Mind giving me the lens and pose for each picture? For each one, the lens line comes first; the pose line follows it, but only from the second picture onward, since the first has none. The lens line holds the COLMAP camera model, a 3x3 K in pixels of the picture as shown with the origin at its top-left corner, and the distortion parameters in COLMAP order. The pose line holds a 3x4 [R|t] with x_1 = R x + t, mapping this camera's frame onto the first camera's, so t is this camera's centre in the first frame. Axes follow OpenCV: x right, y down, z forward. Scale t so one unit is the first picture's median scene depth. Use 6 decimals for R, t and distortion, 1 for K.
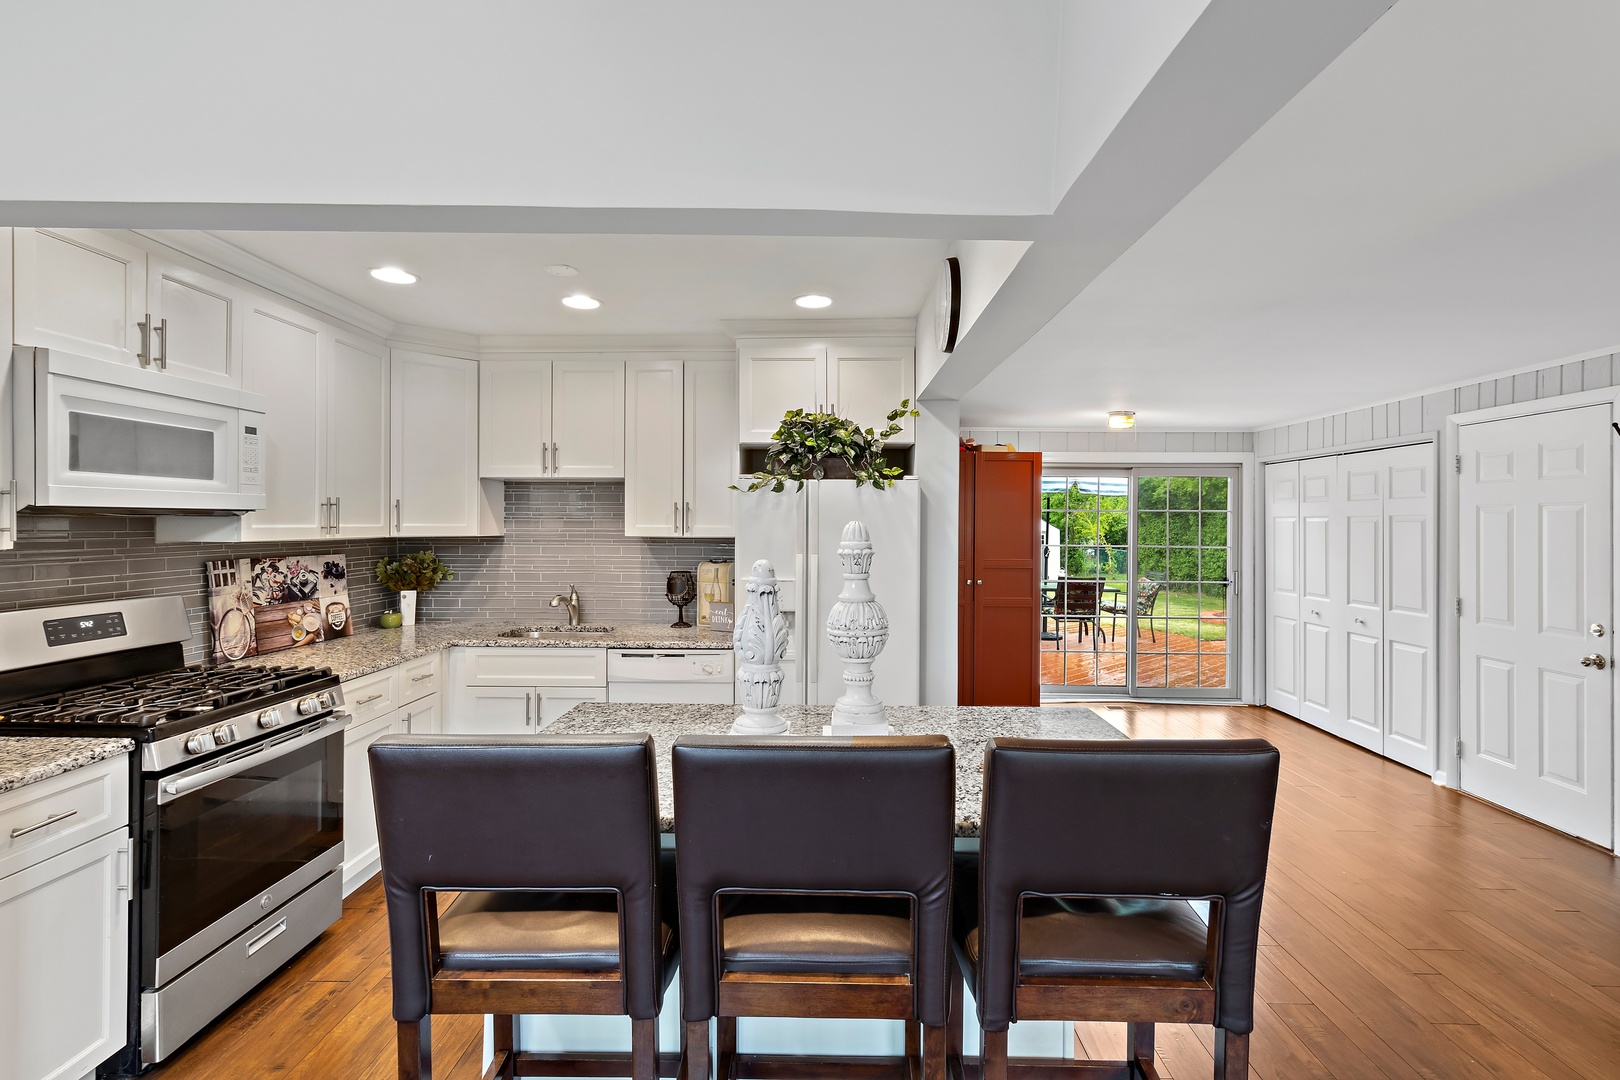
lens RADIAL K [[751.2, 0, 813.5], [0, 751.2, 537.0], [0, 0, 1]] dist [0.007712, -0.000187]
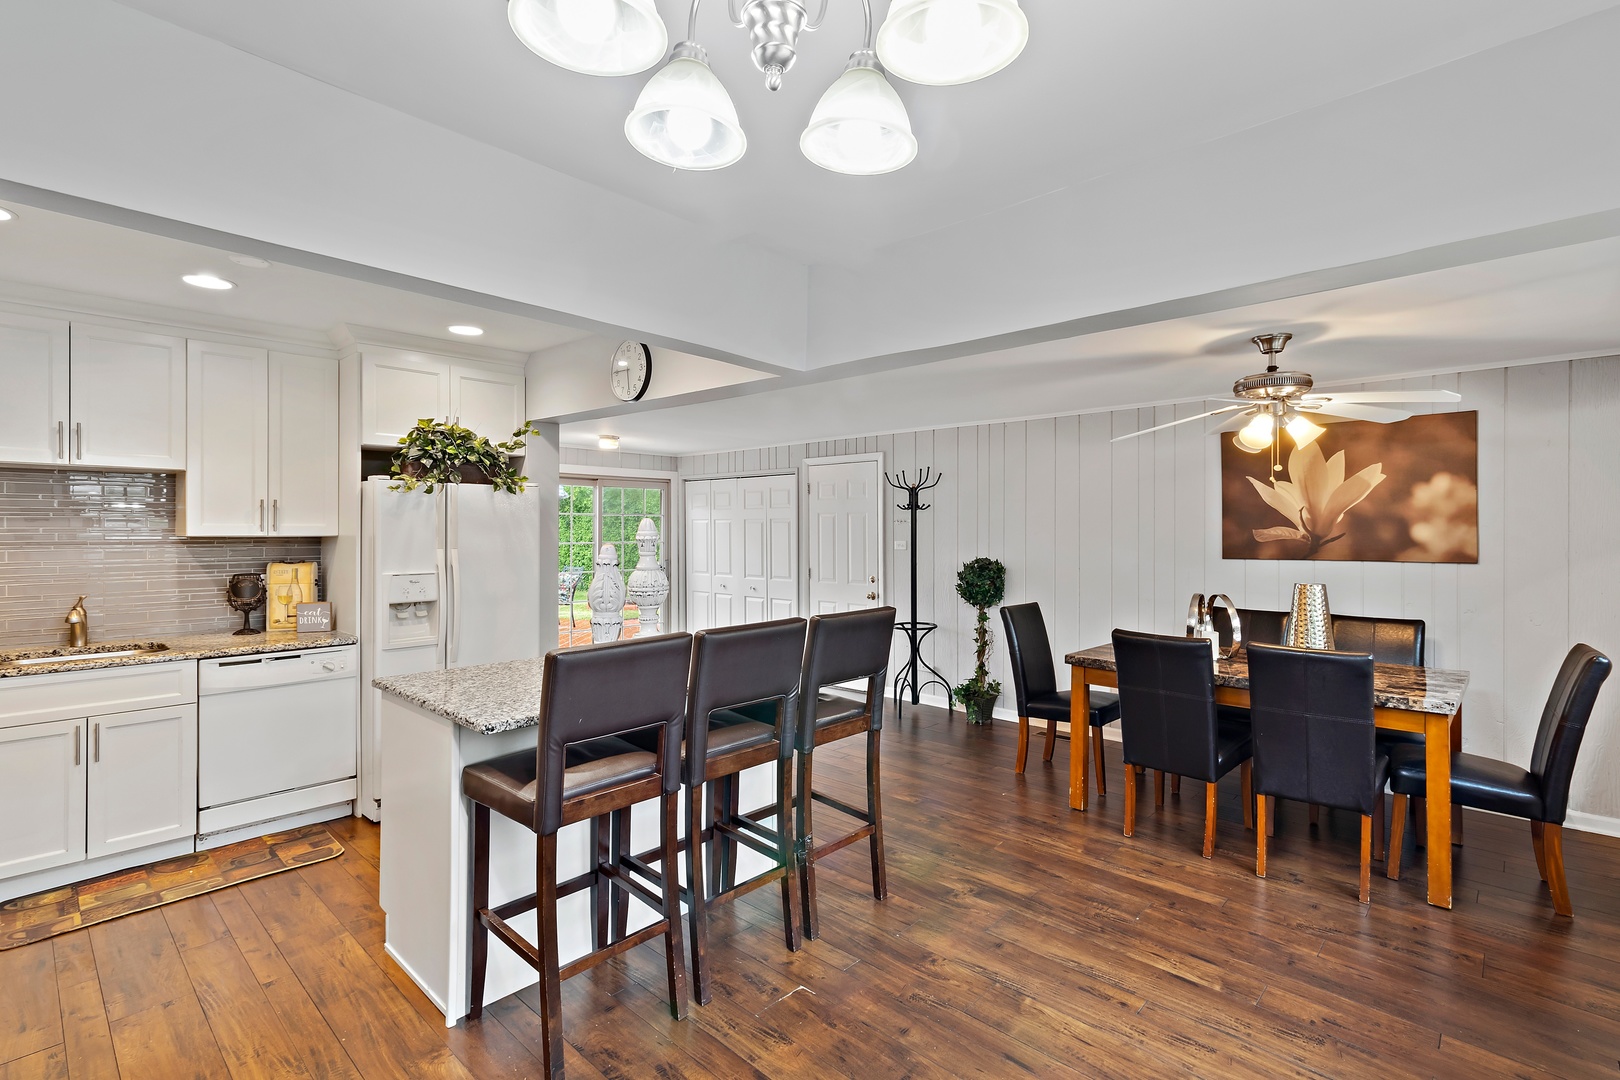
lens RADIAL K [[751.2, 0, 812.8], [0, 751.2, 534.4], [0, 0, 1]] dist [0.007712, -0.000187]
pose [[0.672697, -0.008609, 0.739868, -0.411434], [0.014007, 0.999901, -0.001100, 0.008642], [-0.739785, 0.011103, 0.672751, -0.144733]]
